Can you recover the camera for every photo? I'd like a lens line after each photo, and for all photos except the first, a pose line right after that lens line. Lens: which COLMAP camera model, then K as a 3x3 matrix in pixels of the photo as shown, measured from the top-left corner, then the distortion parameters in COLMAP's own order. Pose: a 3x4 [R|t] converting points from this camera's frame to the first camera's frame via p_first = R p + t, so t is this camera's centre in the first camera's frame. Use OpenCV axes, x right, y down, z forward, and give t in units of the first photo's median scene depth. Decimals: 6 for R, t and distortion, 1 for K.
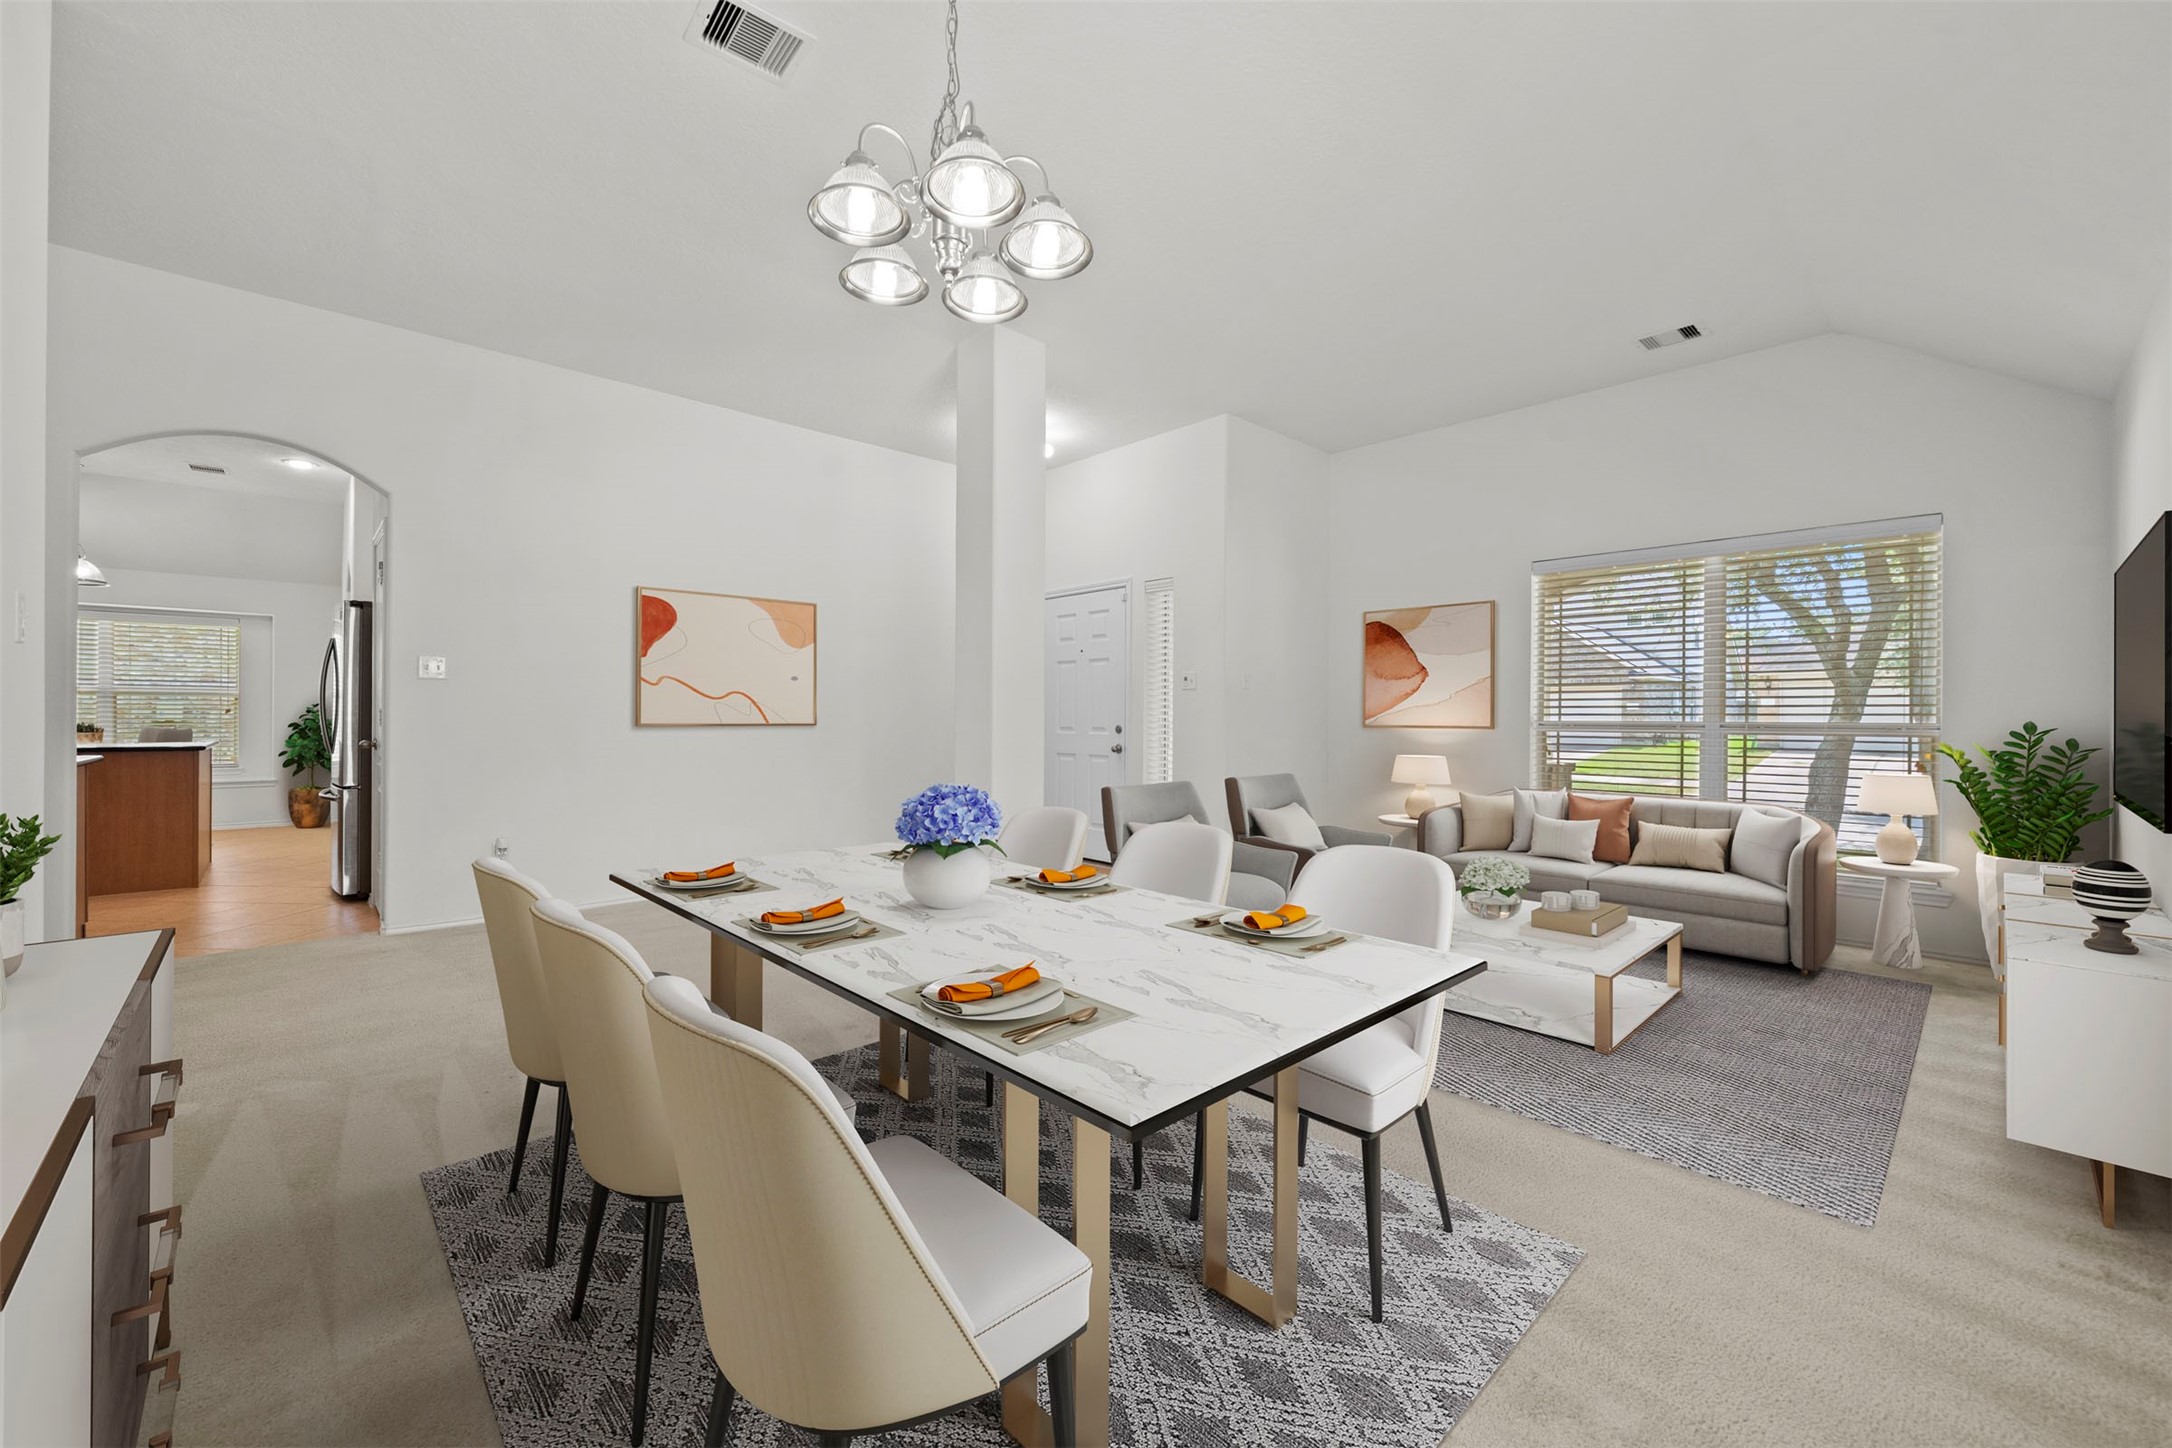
lens RADIAL K [[827.2, 0, 1064.1], [0, 827.2, 730.1], [0, 0, 1]] dist [-0.012440, 0.002137]
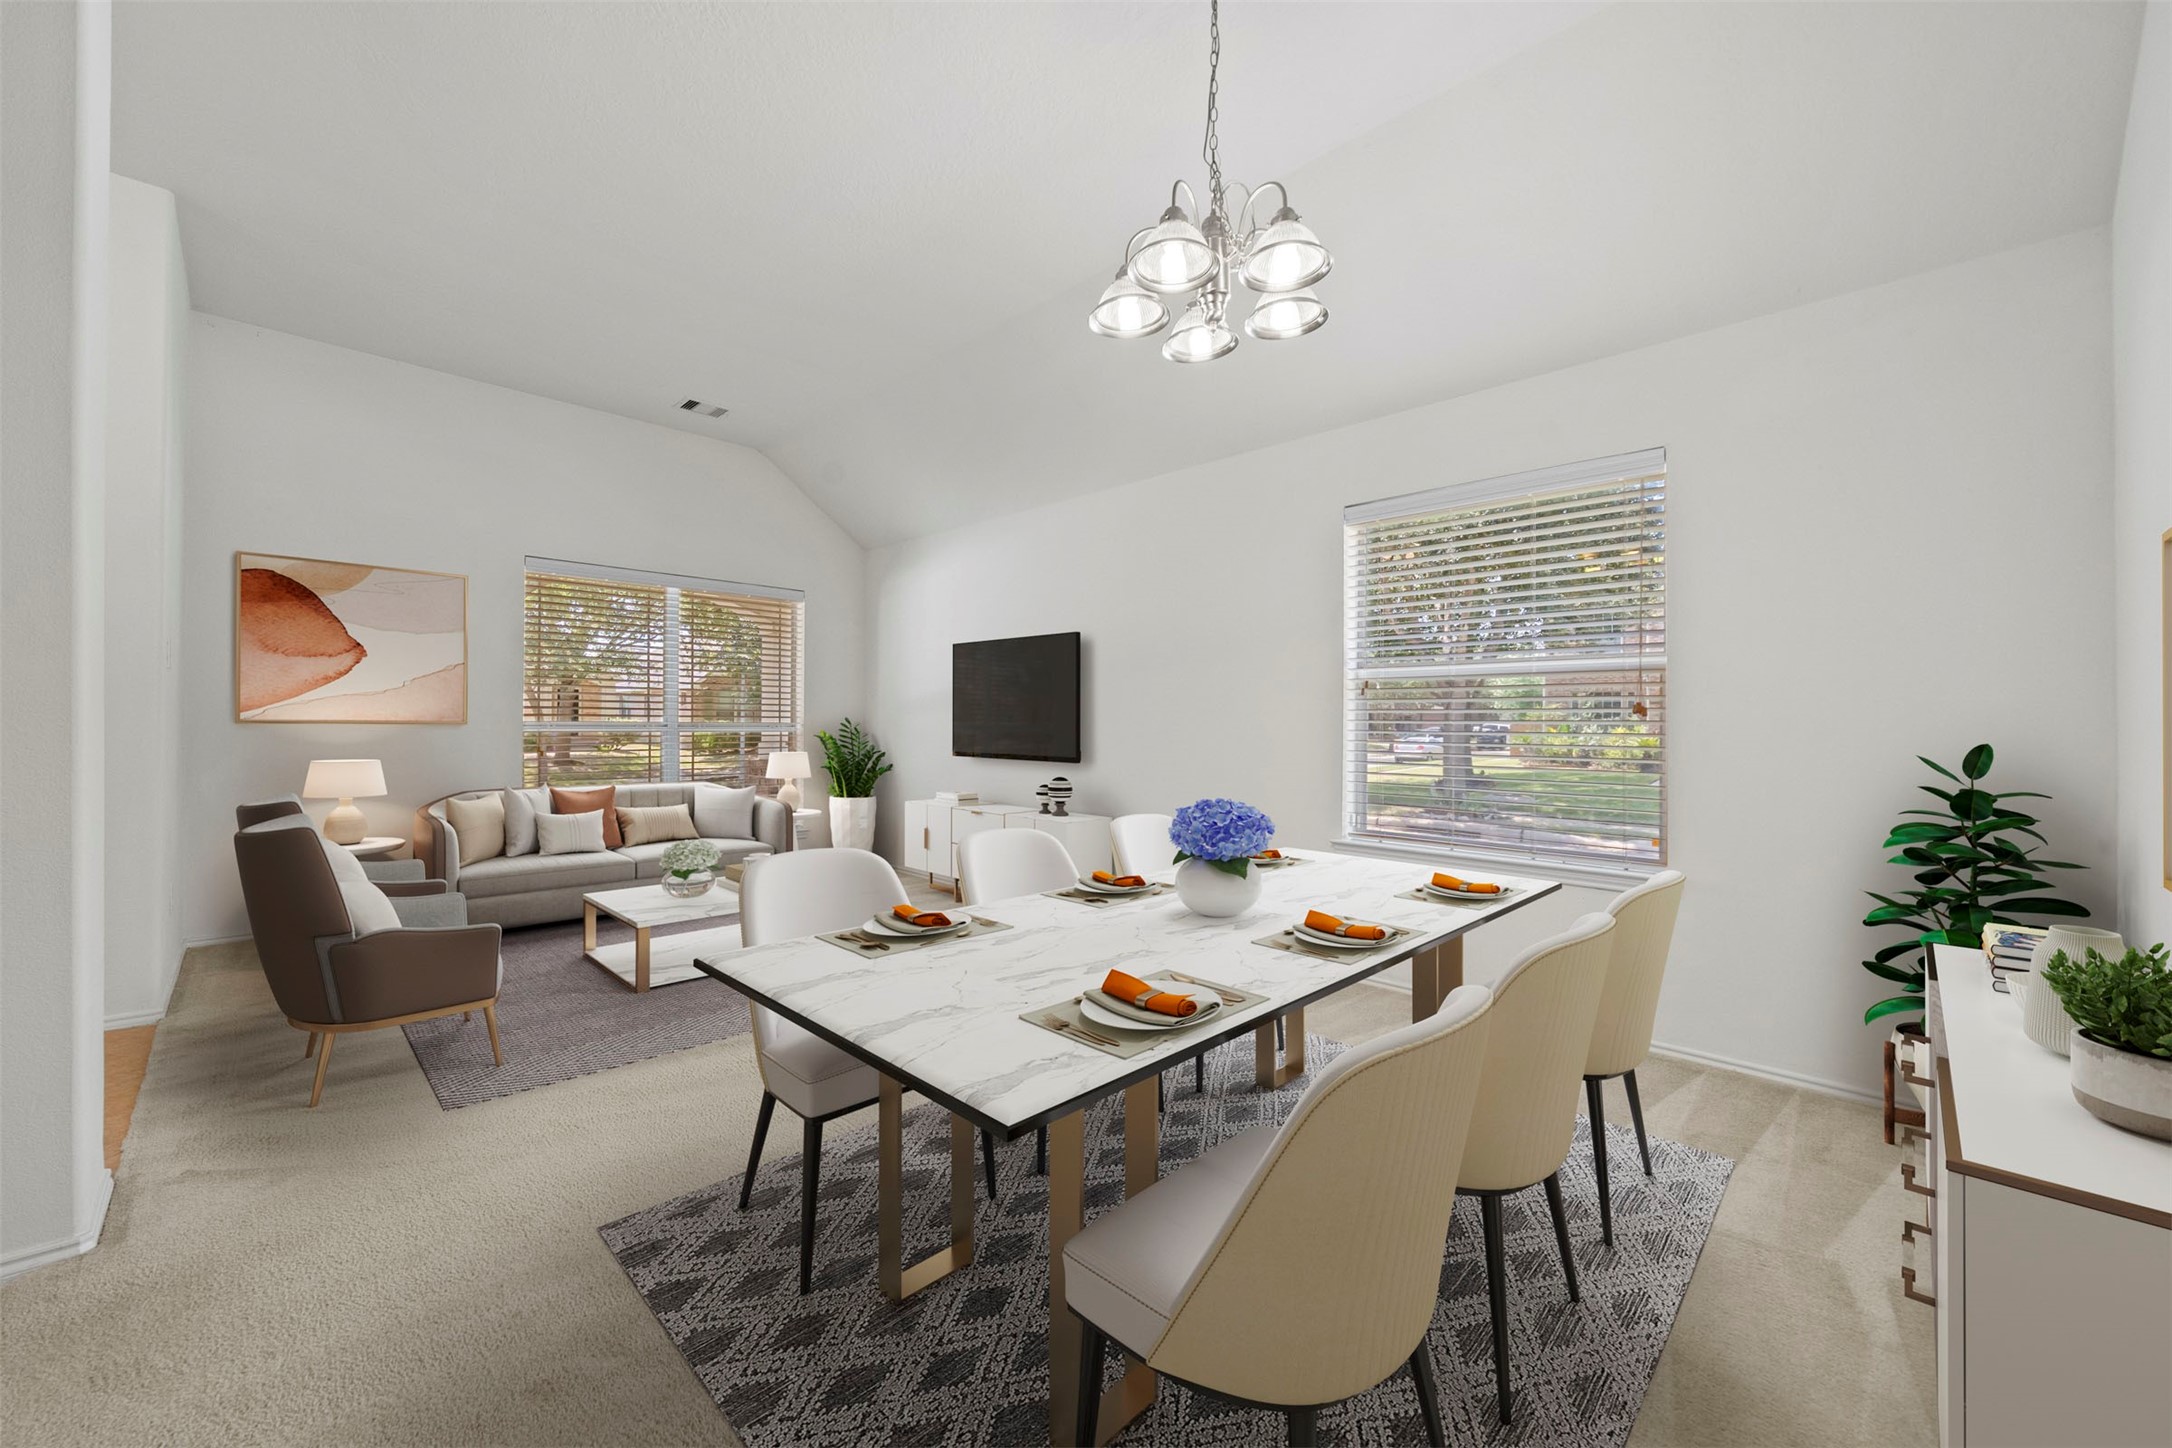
lens RADIAL K [[827.2, 0, 1091.0], [0, 827.2, 719.9], [0, 0, 1]] dist [-0.012440, 0.002137]
pose [[-0.030180, -0.010650, 0.999488, -0.374458], [0.000530, 0.999943, 0.010671, -0.014785], [-0.999544, 0.000852, -0.030173, 0.377690]]
